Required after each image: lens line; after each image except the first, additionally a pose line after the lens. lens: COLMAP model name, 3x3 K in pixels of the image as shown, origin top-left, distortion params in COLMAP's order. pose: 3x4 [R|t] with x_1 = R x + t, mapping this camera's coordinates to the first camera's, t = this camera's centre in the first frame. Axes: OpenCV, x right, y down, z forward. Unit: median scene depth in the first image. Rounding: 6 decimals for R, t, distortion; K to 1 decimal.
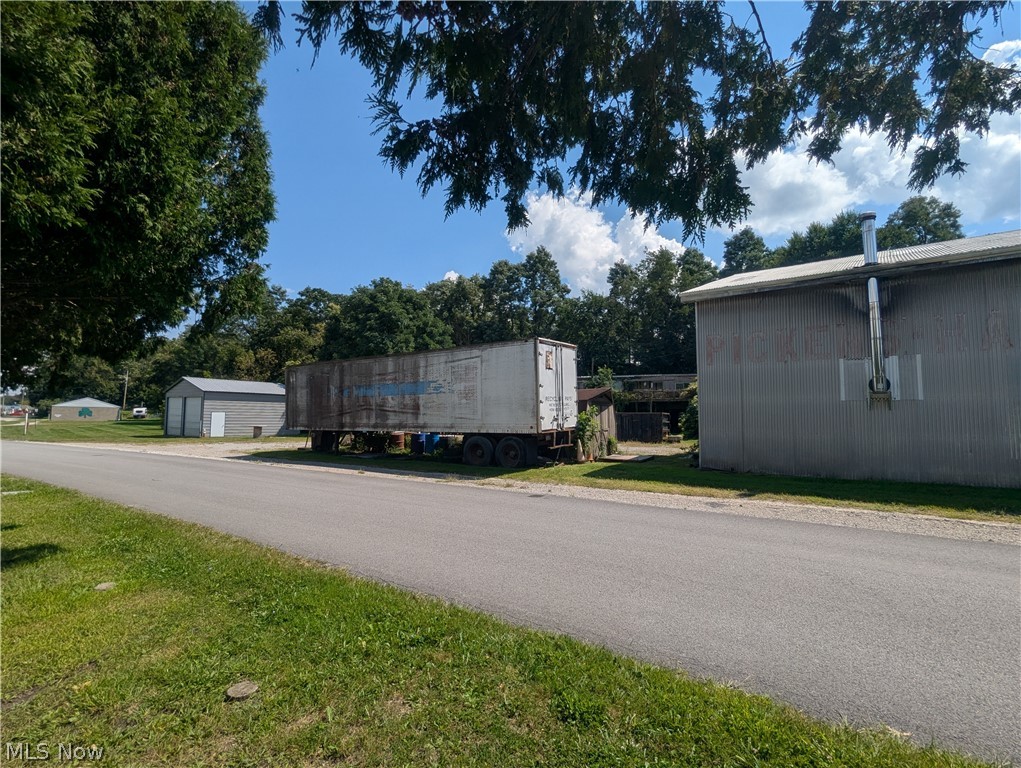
lens RADIAL K [[483.1, 0, 510.5], [0, 483.1, 384.0], [0, 0, 1]] dist [-0.002593, -0.000301]
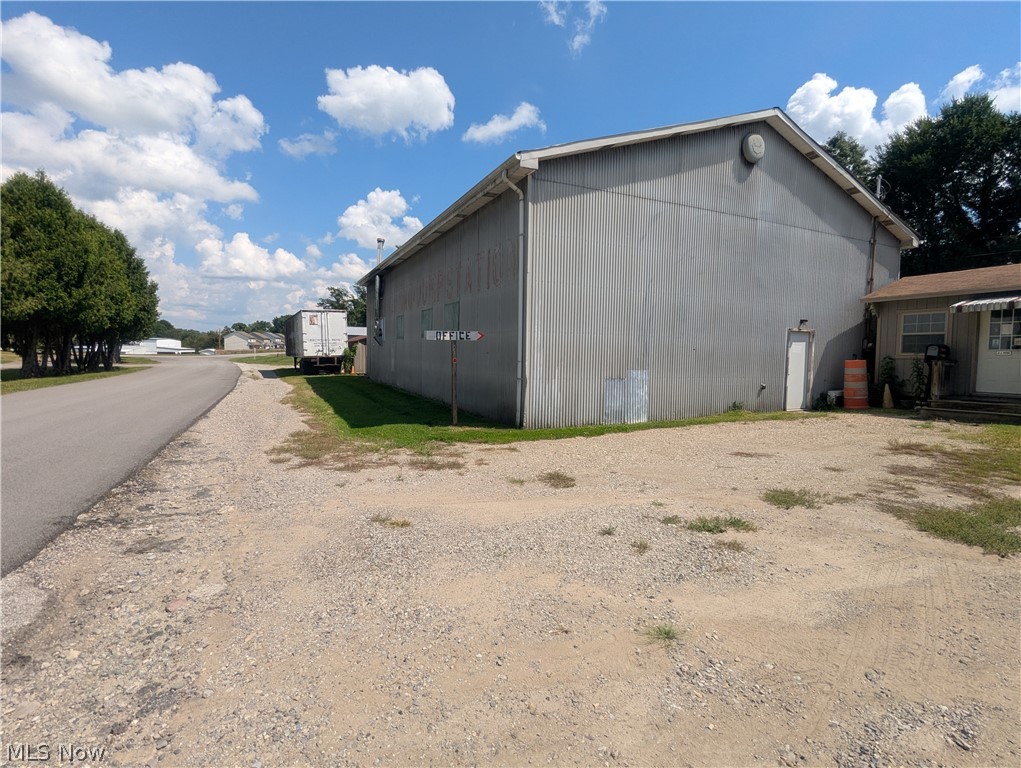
lens RADIAL K [[483.1, 0, 510.5], [0, 483.1, 384.0], [0, 0, 1]] dist [-0.002593, -0.000301]
pose [[0.888623, 0.037738, -0.457082, 1.338042], [0.023368, 0.991589, 0.127298, -0.018885], [0.458042, -0.123801, 0.880268, -0.296661]]
